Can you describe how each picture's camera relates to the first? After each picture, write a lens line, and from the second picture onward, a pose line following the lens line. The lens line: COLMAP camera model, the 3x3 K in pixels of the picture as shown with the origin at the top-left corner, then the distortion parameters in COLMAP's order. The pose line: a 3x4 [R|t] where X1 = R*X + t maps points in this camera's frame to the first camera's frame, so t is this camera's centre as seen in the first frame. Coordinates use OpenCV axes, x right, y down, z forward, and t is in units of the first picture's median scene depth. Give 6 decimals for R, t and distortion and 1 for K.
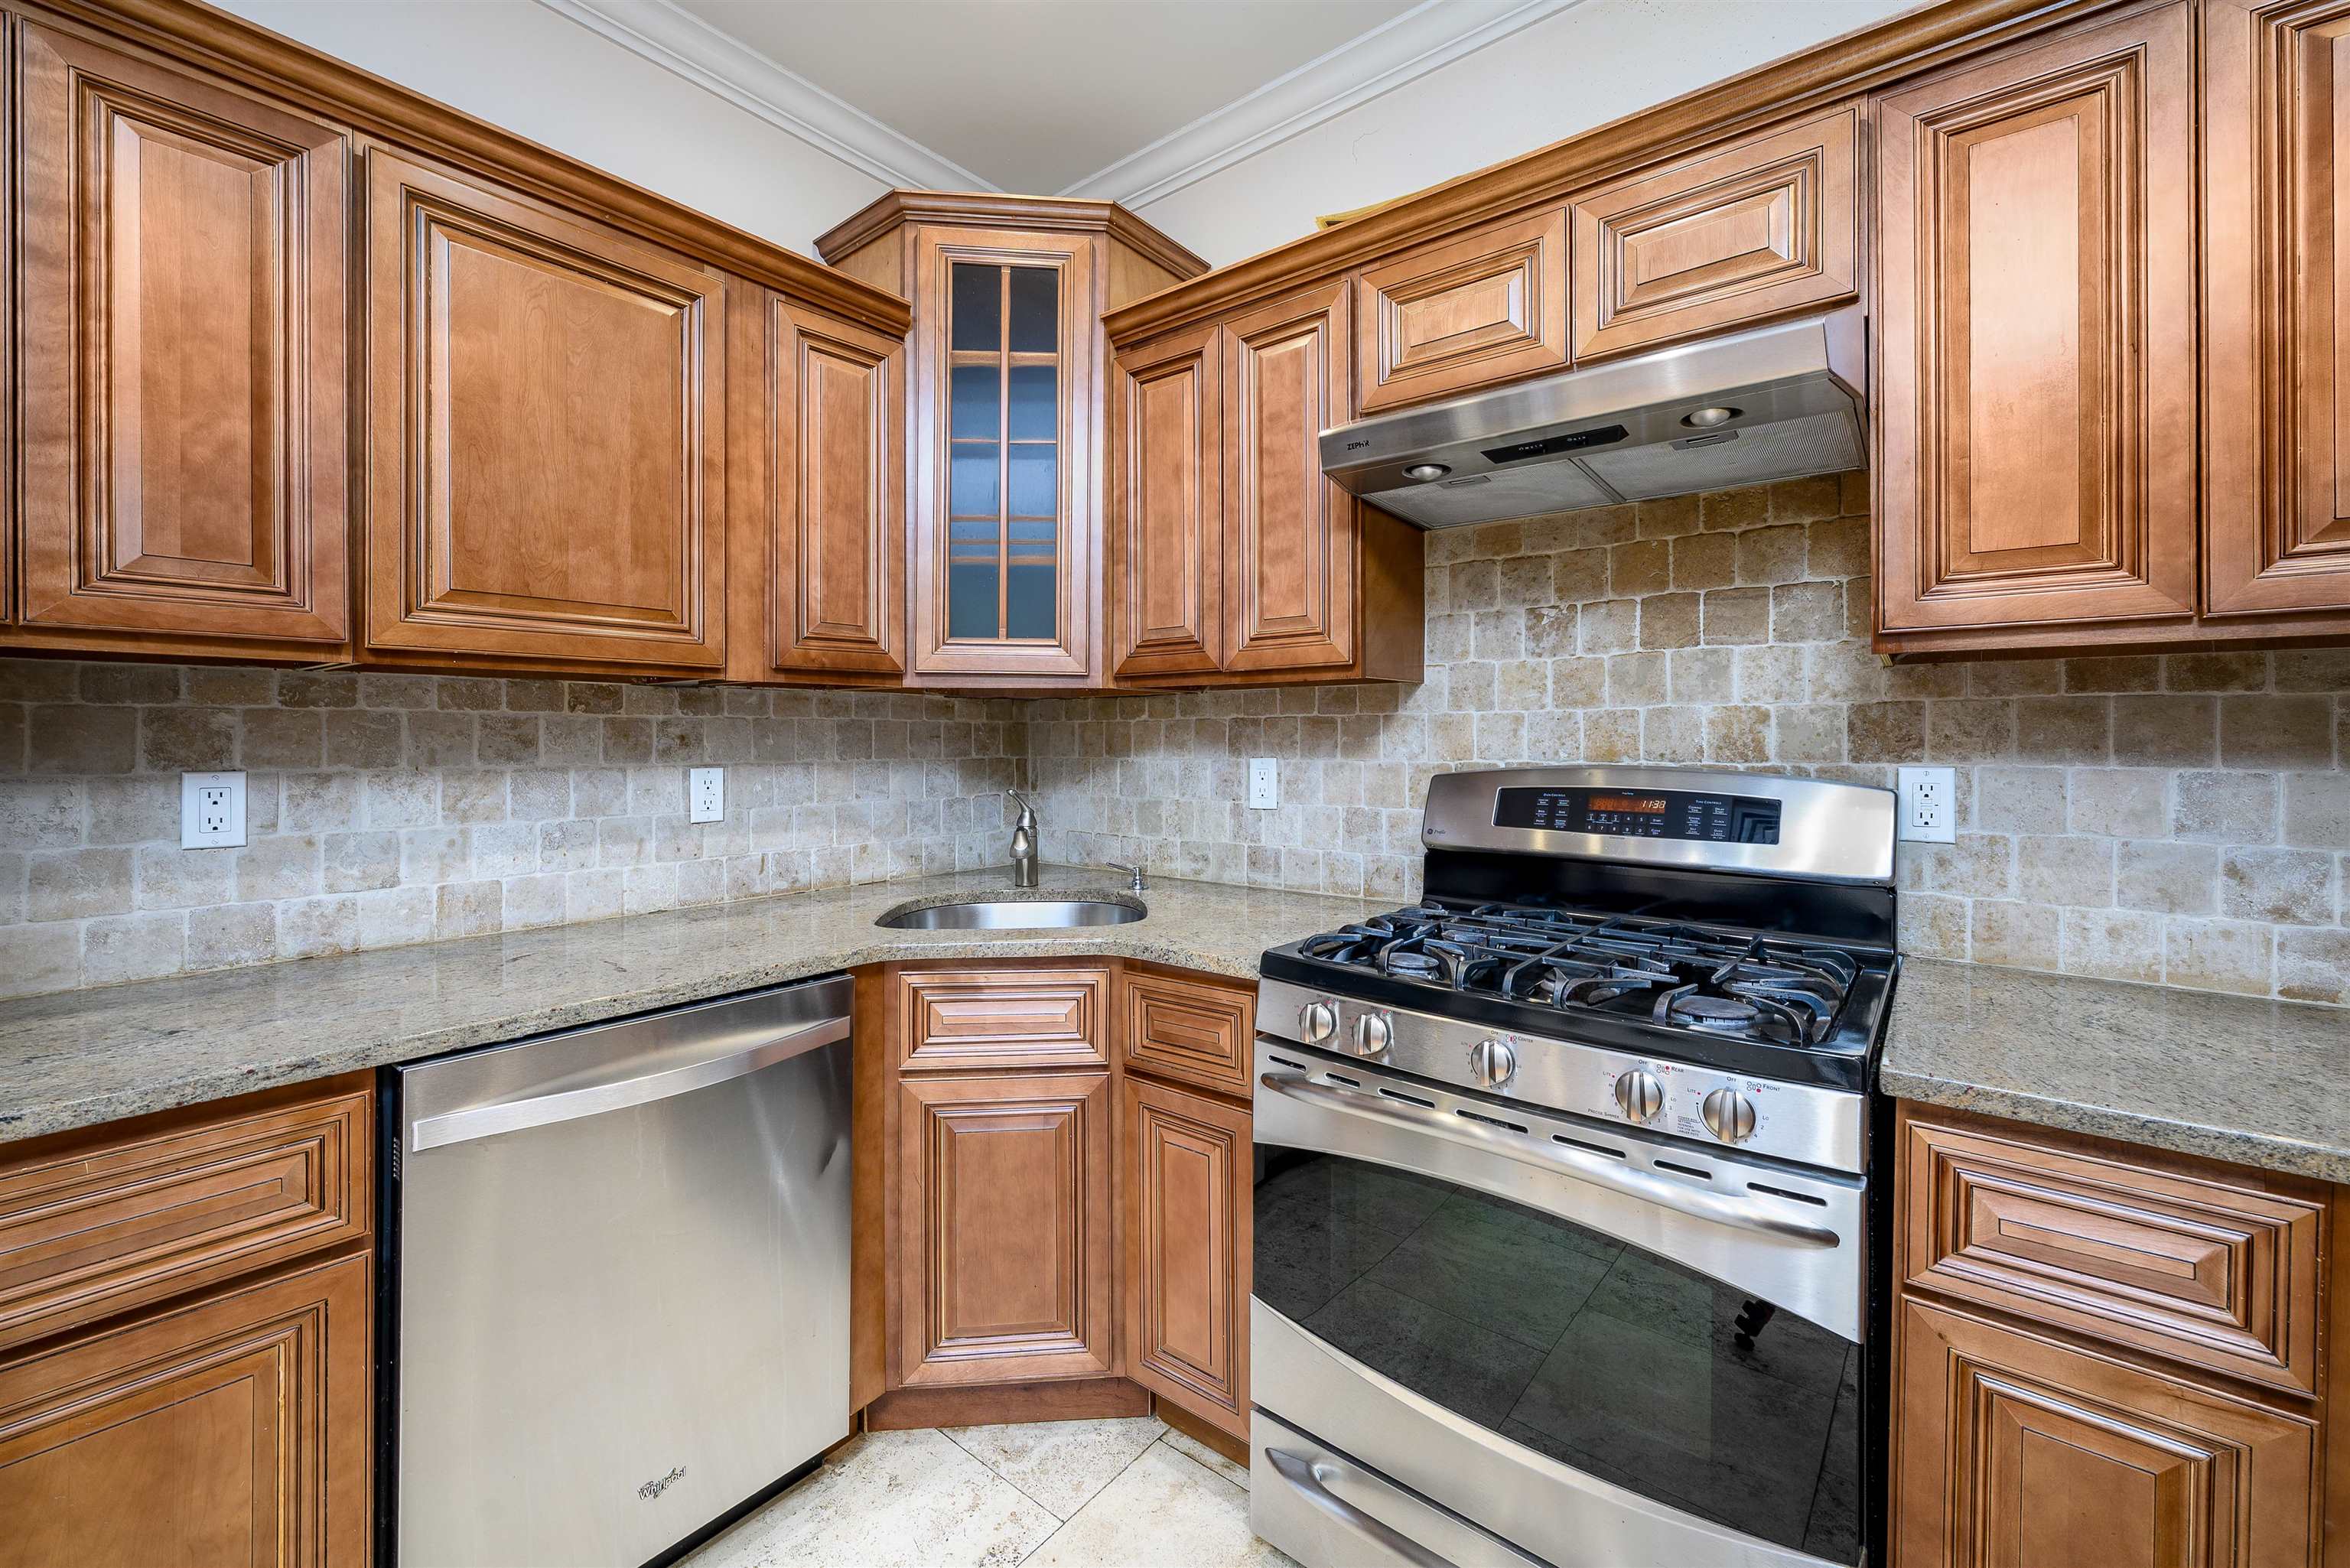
lens RADIAL K [[963.0, 0, 1187.0], [0, 963.0, 756.3], [0, 0, 1]] dist [-0.006650, 0.002681]
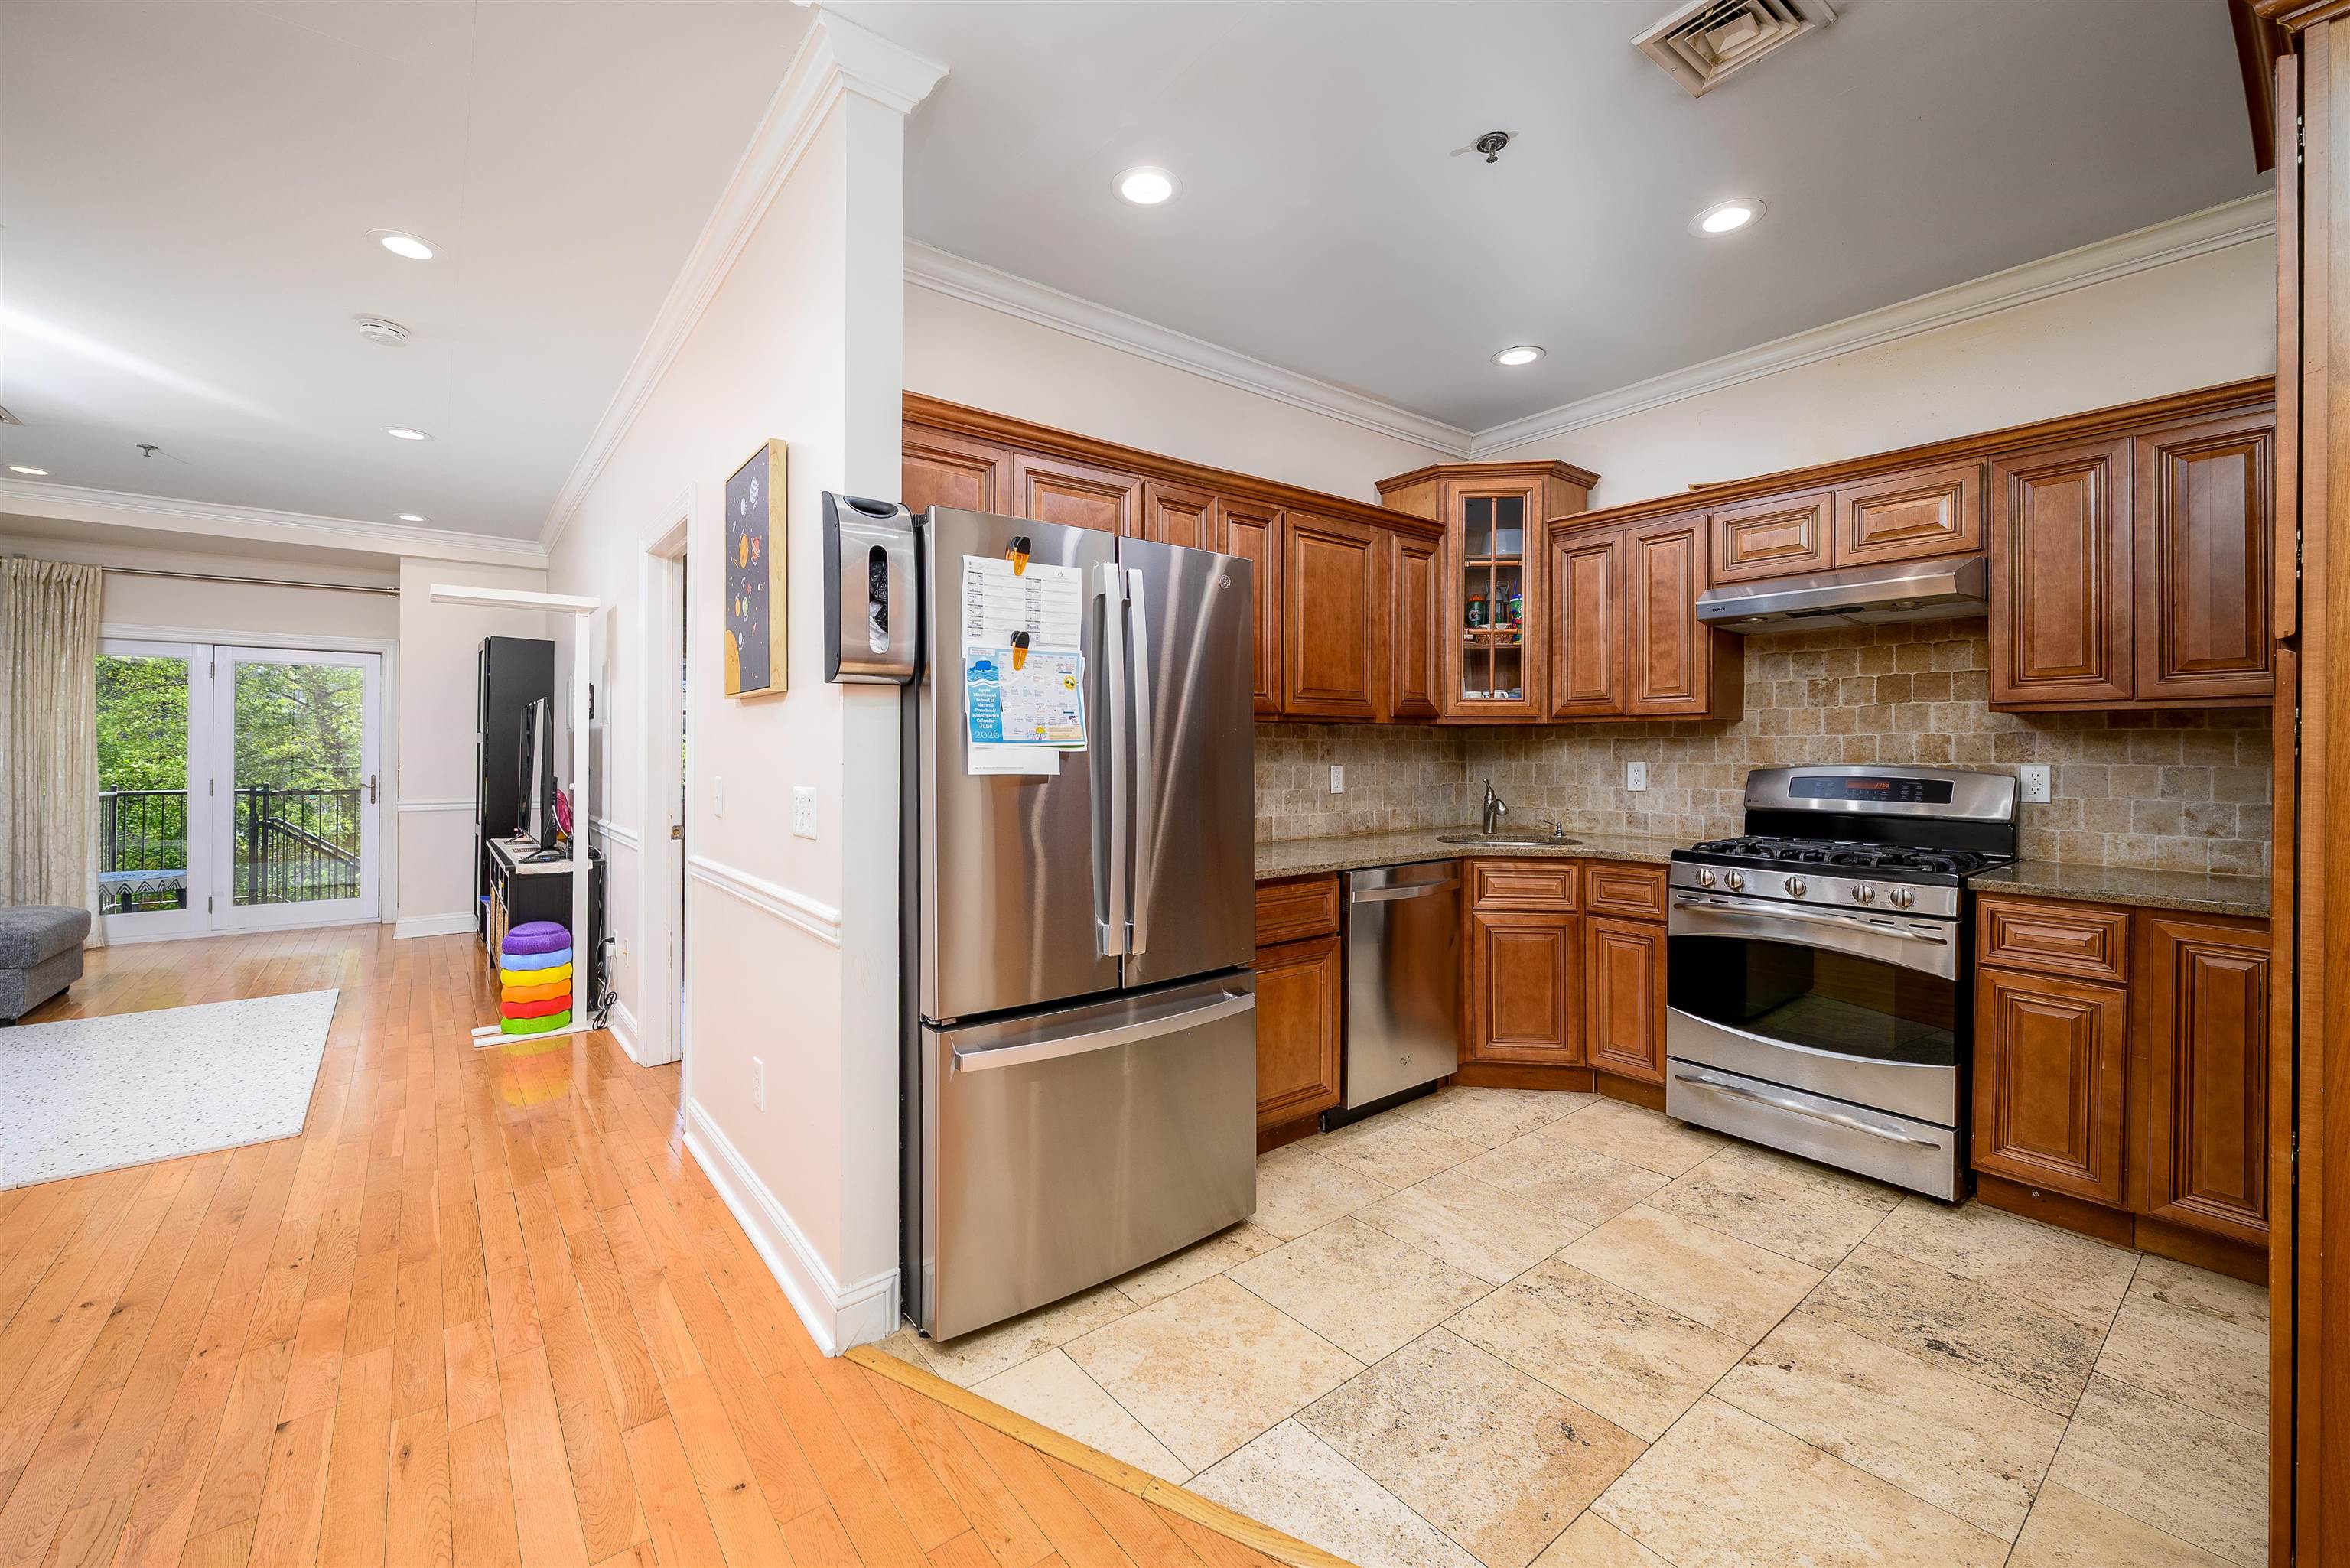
lens RADIAL K [[963.0, 0, 1165.1], [0, 963.0, 762.4], [0, 0, 1]] dist [-0.006650, 0.002681]
pose [[0.970739, 0.002413, -0.240125, -0.472729], [-0.003615, 0.999983, -0.004567, 0.019814], [0.240110, 0.005301, 0.970731, -1.273647]]
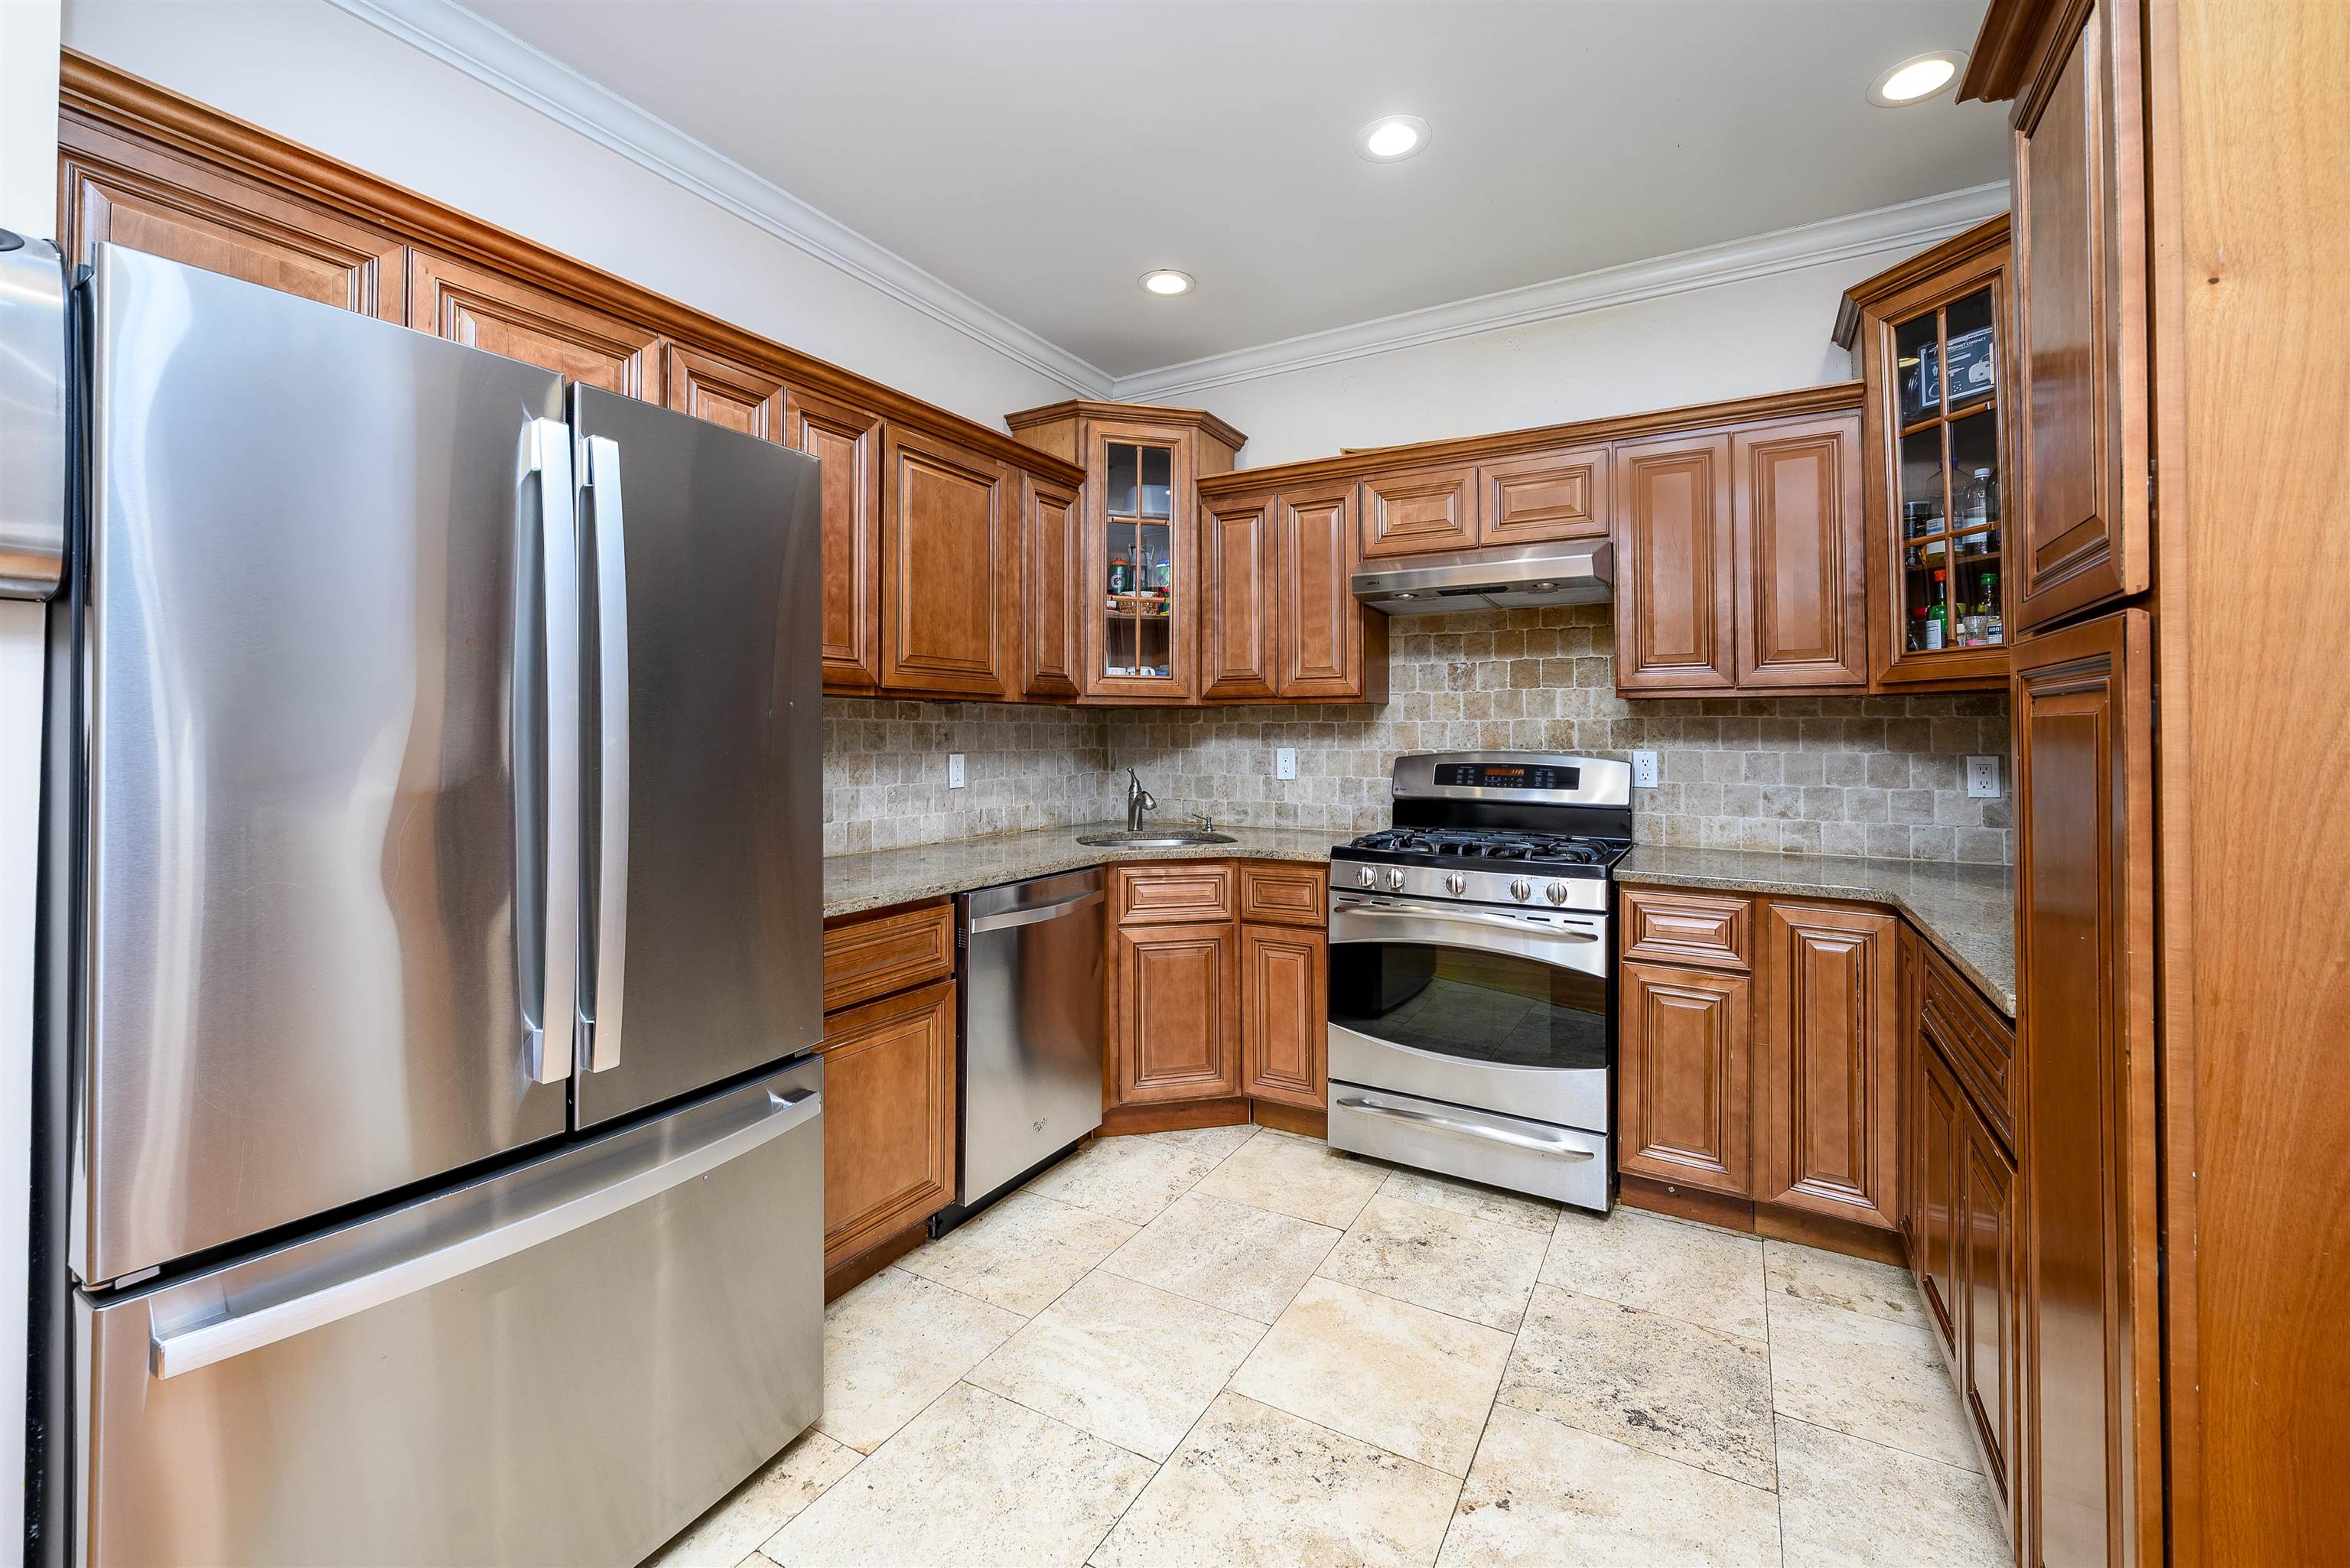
lens RADIAL K [[963.0, 0, 1188.8], [0, 963.0, 736.3], [0, 0, 1]] dist [-0.006650, 0.002681]
pose [[0.988442, 0.001567, 0.151590, -0.465228], [0.000950, 0.999863, -0.016528, 0.012011], [-0.151595, 0.016481, 0.988305, -0.815183]]
